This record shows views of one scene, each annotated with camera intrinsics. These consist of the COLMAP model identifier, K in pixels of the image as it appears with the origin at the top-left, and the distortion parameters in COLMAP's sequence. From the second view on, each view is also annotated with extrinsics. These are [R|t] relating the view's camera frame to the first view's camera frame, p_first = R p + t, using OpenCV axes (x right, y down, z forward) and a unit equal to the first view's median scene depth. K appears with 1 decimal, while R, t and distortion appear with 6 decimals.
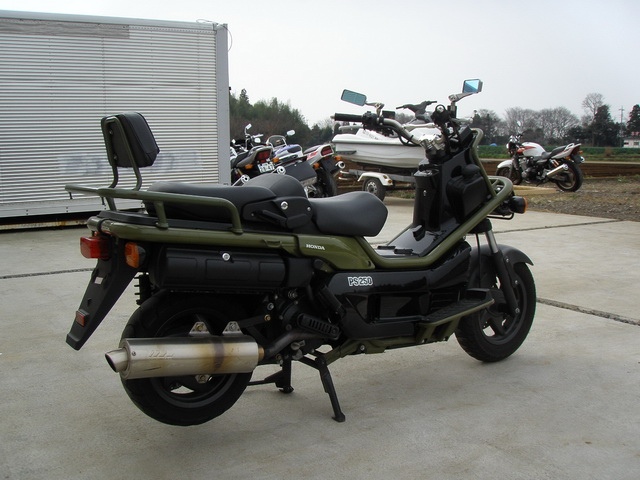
lens RADIAL K [[710.4, 0, 313.8], [0, 710.4, 254.5], [0, 0, 1]] dist [-0.205372, 0.185292]
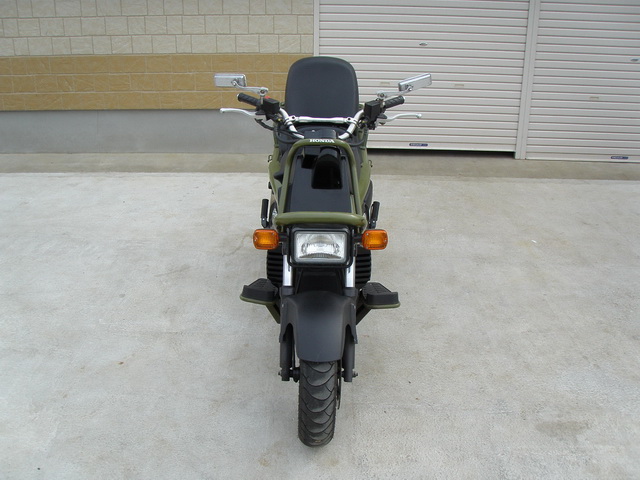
lens RADIAL K [[710.4, 0, 313.8], [0, 710.4, 254.5], [0, 0, 1]] dist [-0.205372, 0.185292]
pose [[-0.562836, 0.321834, -0.761340, 1.029980], [-0.129617, 0.875324, 0.465840, -0.513181], [0.816342, 0.360874, -0.450949, 1.650456]]
